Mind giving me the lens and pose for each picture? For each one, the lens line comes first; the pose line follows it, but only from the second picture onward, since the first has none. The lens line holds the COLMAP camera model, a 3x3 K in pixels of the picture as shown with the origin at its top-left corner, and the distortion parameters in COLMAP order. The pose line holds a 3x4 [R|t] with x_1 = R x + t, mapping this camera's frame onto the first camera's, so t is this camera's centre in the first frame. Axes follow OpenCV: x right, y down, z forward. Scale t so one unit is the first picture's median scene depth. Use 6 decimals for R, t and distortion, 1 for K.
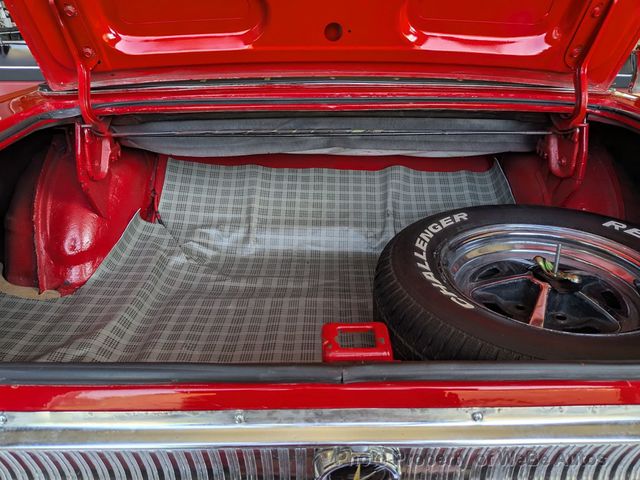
lens RADIAL K [[455.8, 0, 316.1], [0, 455.8, 239.3], [0, 0, 1]] dist [0.063403, -0.130292]
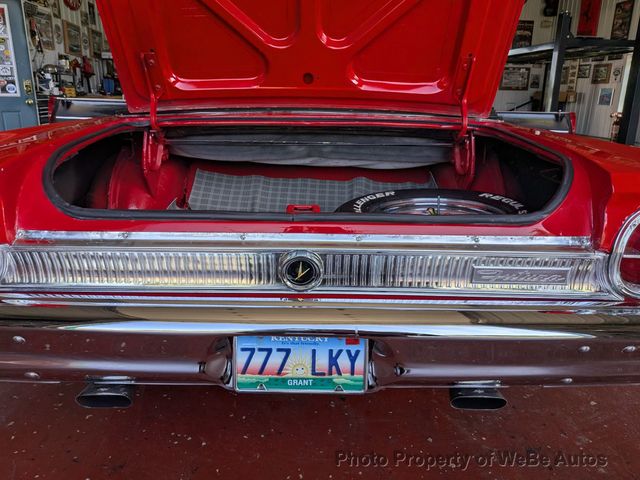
lens RADIAL K [[450.5, 0, 316.6], [0, 450.5, 222.6], [0, 0, 1]] dist [0.055458, -0.203908]
pose [[0.999676, 0.020511, -0.015065, 0.092869], [-0.022928, 0.982758, -0.183472, 0.321484], [0.011042, 0.183758, 0.982910, -0.453123]]
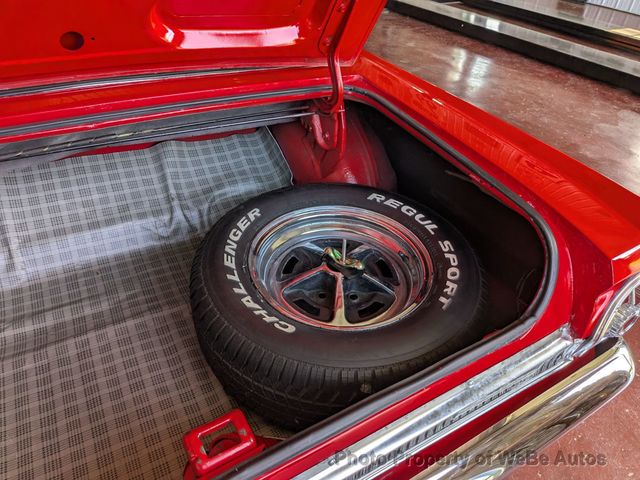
lens RADIAL K [[455.8, 0, 316.1], [0, 455.8, 239.3], [0, 0, 1]] dist [0.063403, -0.130292]
pose [[0.859238, -0.257912, 0.441806, -0.038406], [0.147548, 0.951854, 0.268706, -0.247818], [-0.489837, -0.165694, 0.855923, 0.027137]]
